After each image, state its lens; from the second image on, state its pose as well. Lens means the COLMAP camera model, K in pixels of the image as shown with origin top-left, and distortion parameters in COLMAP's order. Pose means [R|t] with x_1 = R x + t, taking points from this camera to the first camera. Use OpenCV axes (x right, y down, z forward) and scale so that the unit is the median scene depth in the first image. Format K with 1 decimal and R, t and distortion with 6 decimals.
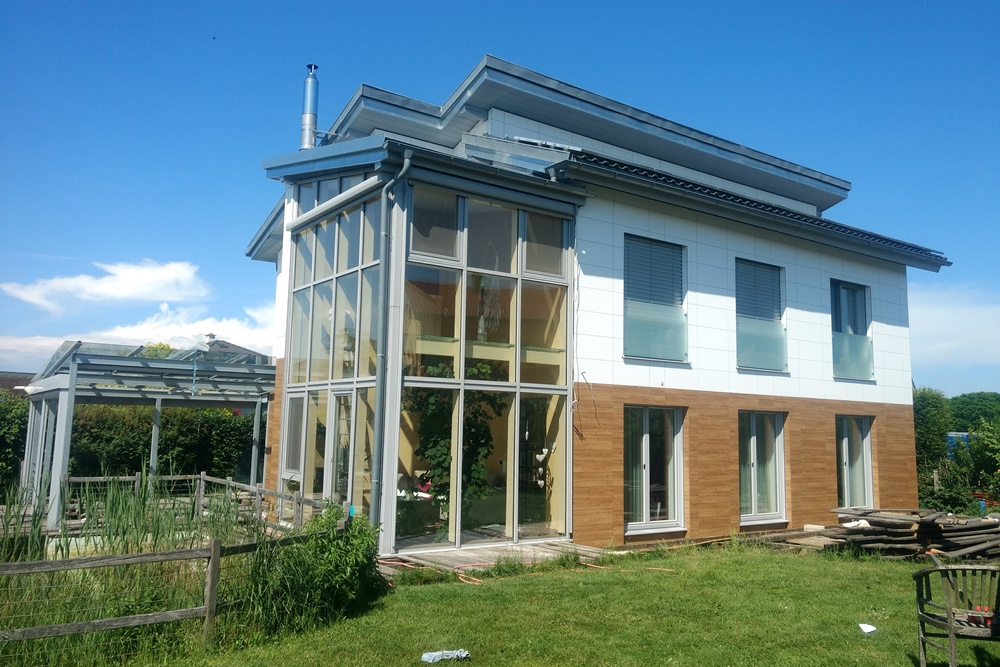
lens RADIAL K [[751.2, 0, 502.1], [0, 751.2, 332.4], [0, 0, 1]] dist [0.038185, 0.014162]
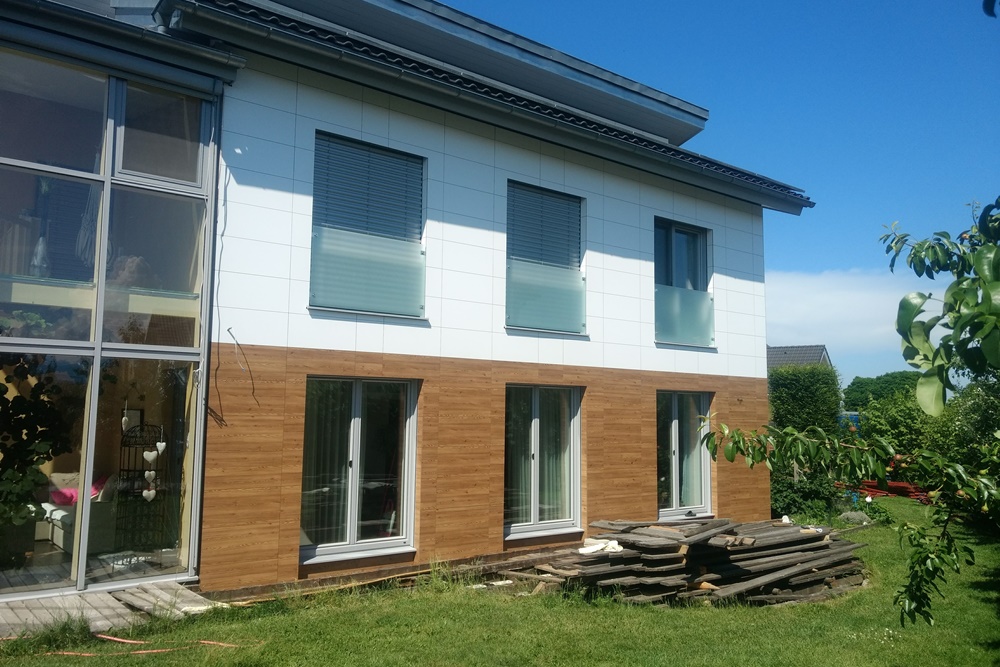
lens RADIAL K [[751.2, 0, 497.2], [0, 751.2, 328.4], [0, 0, 1]] dist [0.038185, 0.014162]
pose [[0.998744, -0.001107, 0.050094, 0.279928], [0.000280, 0.999863, 0.016521, 0.037722], [-0.050106, -0.016486, 0.998608, 0.277120]]
